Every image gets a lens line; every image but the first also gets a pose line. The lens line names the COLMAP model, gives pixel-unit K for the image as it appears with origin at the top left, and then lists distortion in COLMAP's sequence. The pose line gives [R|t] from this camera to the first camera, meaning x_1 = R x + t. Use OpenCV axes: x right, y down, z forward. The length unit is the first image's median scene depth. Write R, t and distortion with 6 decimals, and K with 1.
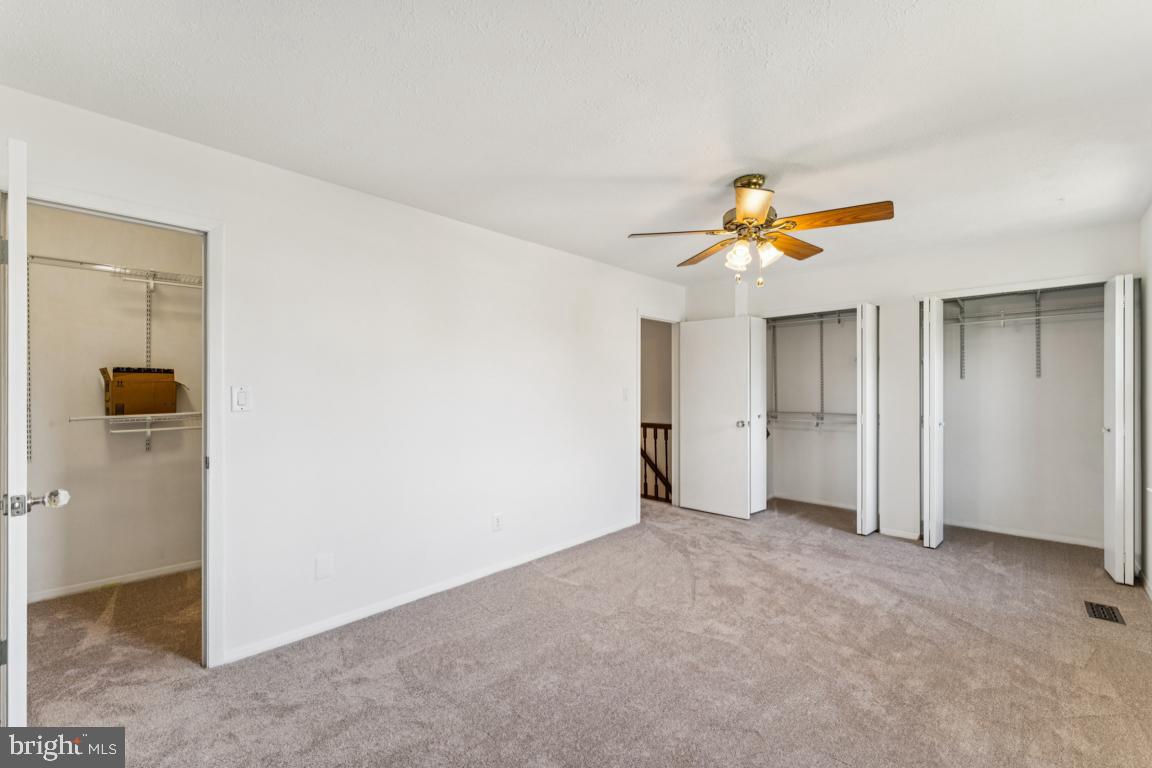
lens RADIAL K [[469.5, 0, 574.5], [0, 469.5, 390.0], [0, 0, 1]] dist [-0.001501, -0.000396]
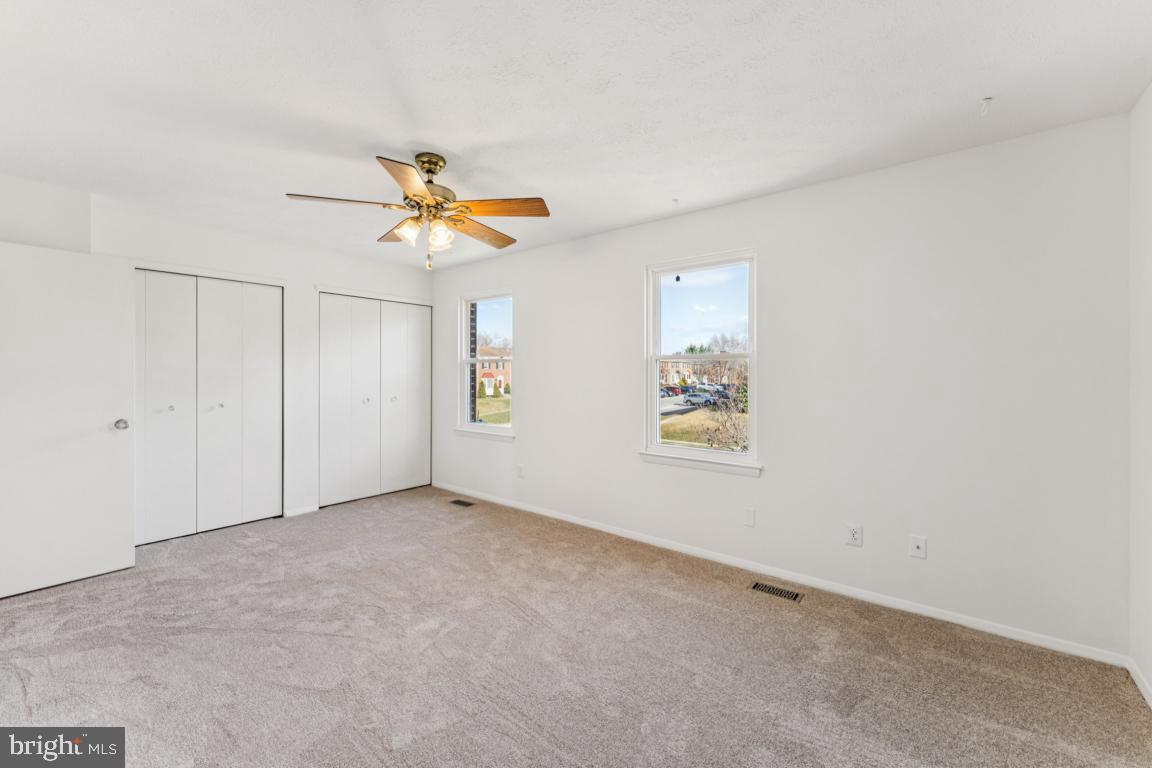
lens RADIAL K [[469.5, 0, 574.5], [0, 469.5, 376.2], [0, 0, 1]] dist [-0.001501, -0.000396]
pose [[-0.103220, -0.002398, 0.994656, -0.459733], [-0.002167, 0.999995, 0.002186, 0.004291], [-0.994656, -0.001930, -0.103225, 0.573742]]
